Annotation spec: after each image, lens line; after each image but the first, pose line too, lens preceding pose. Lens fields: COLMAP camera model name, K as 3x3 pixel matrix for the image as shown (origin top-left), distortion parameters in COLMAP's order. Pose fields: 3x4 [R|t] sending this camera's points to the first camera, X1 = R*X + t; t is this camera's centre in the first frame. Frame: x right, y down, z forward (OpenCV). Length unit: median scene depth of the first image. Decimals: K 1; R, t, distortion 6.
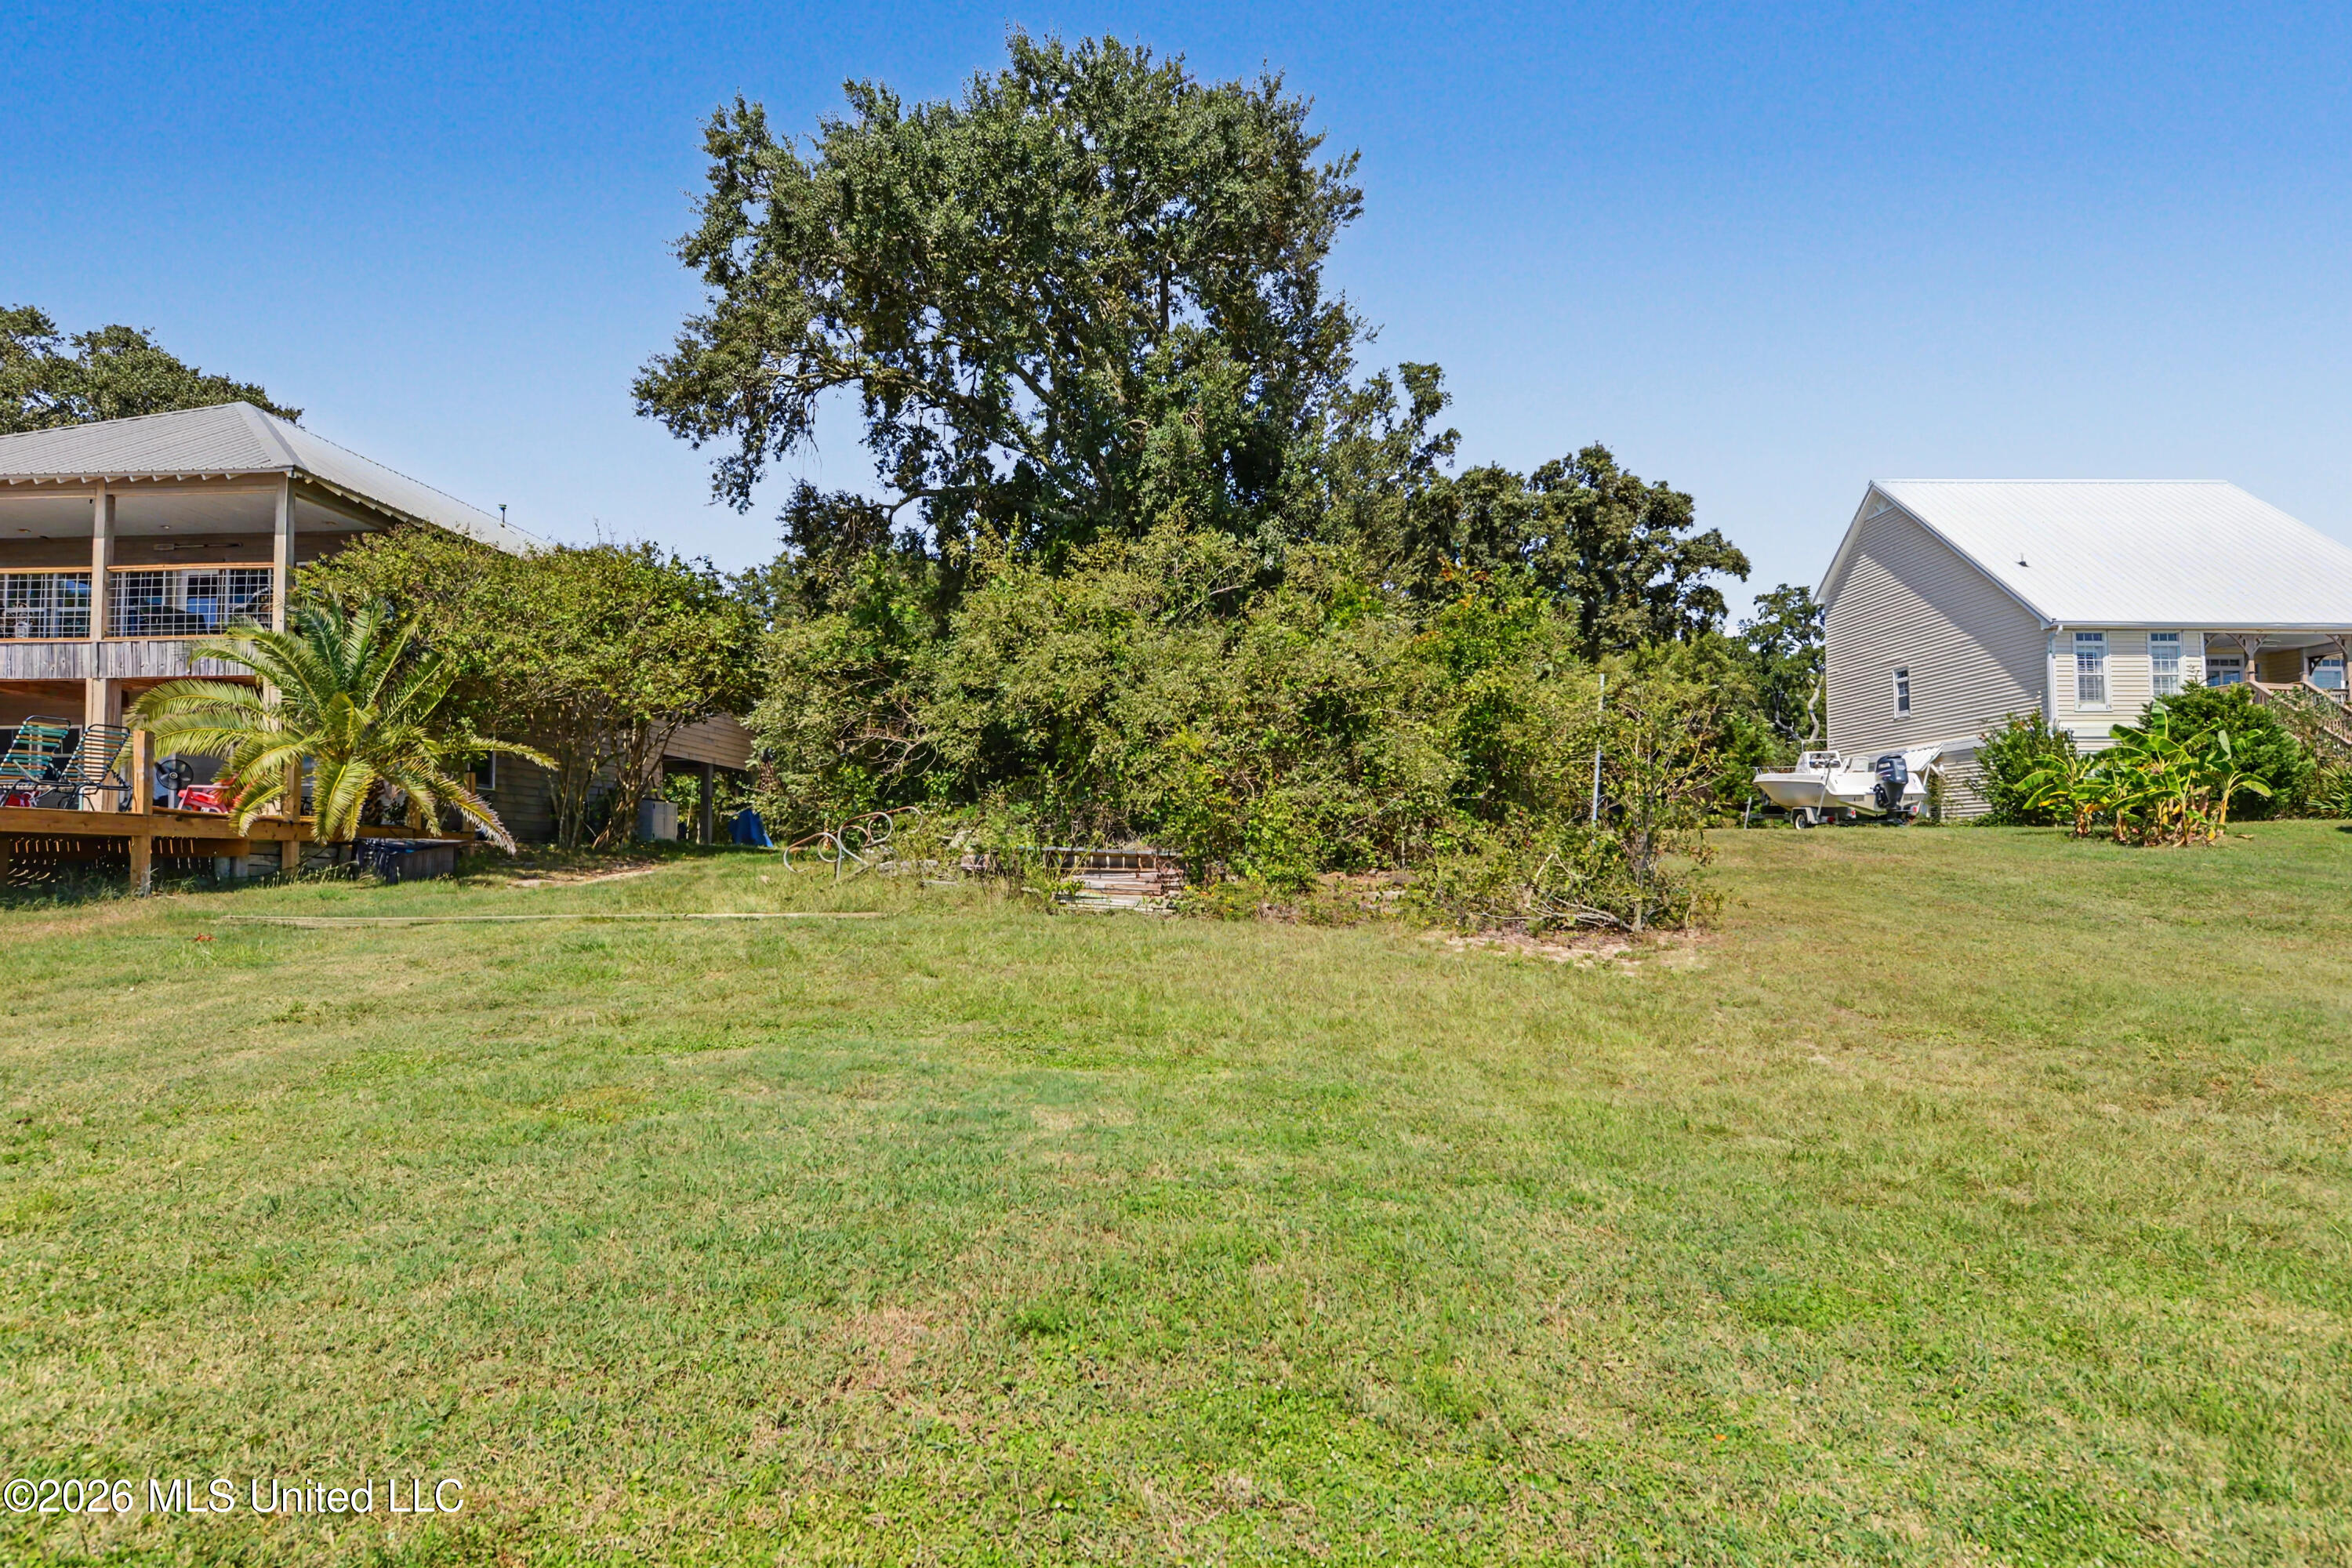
lens RADIAL K [[1302.7, 0, 1176.0], [0, 1302.7, 784.0], [0, 0, 1]] dist [-0.000714, -0.000432]
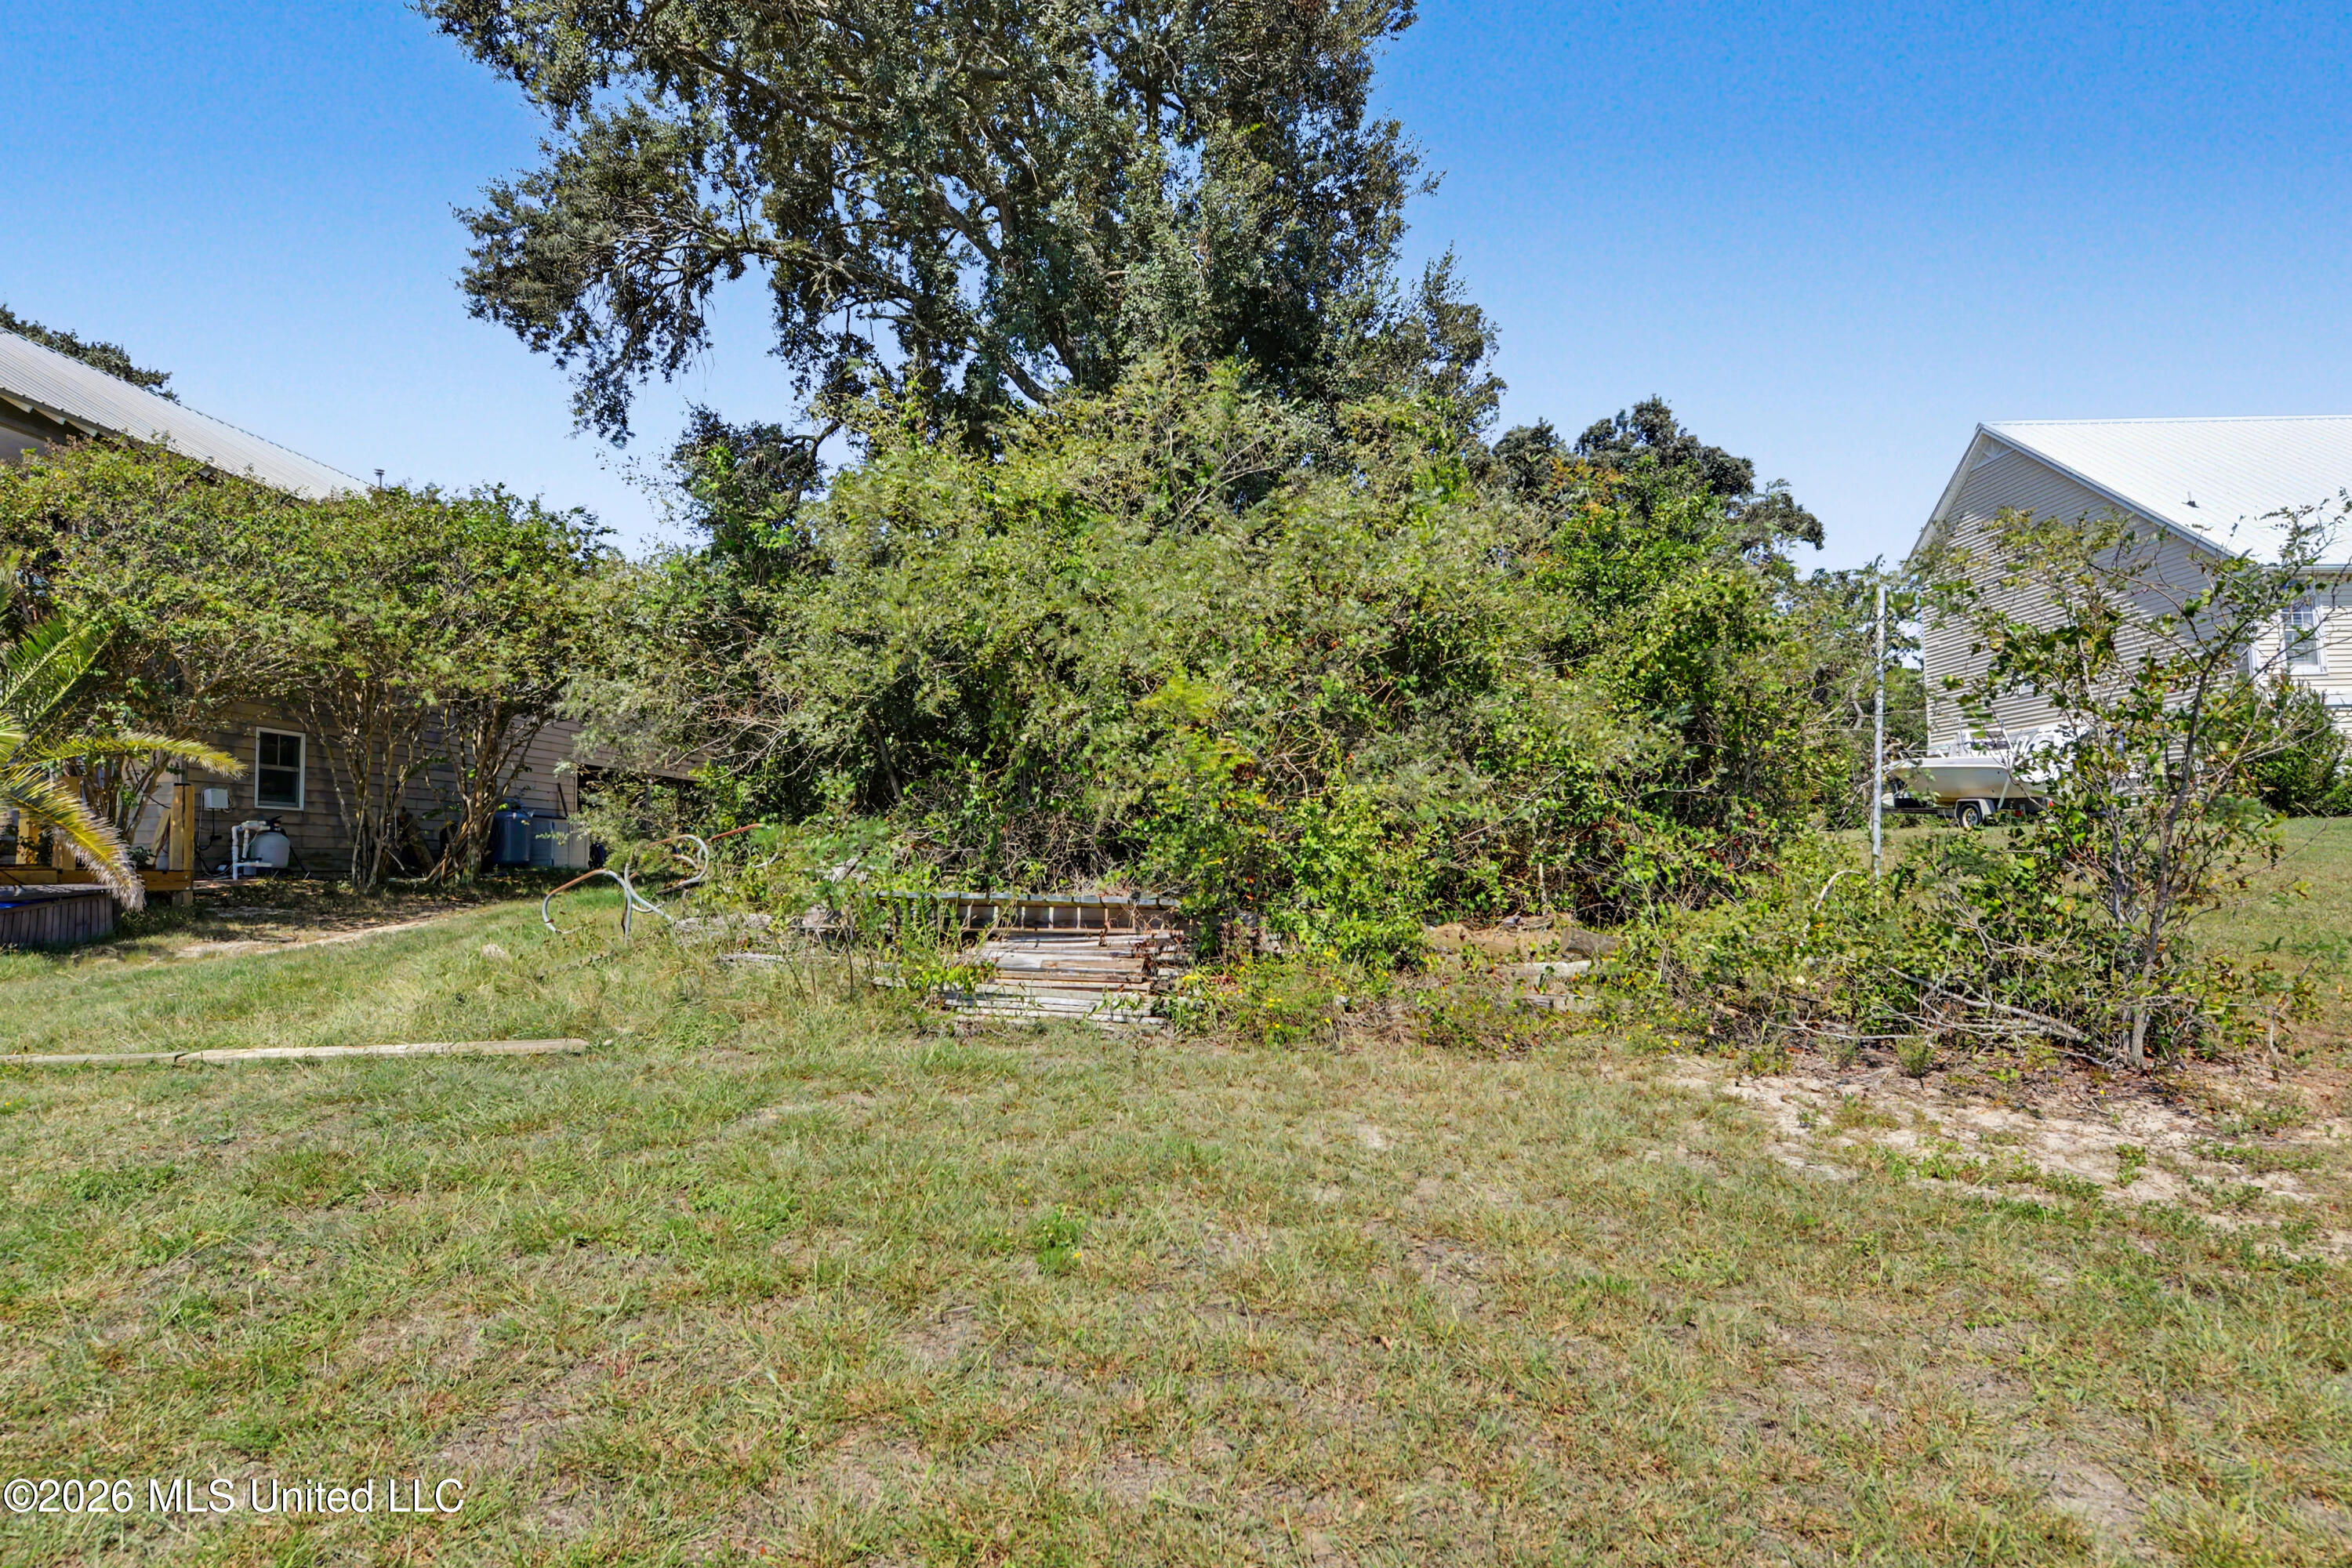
lens RADIAL K [[1216.1, 0, 1176.0], [0, 1216.1, 784.0], [0, 0, 1]] dist [-0.000488, -0.000135]
pose [[0.999649, -0.020029, -0.017357, 0.007737], [0.019938, 0.999787, -0.005397, 0.003900], [0.017462, 0.005049, 0.999835, 0.299320]]
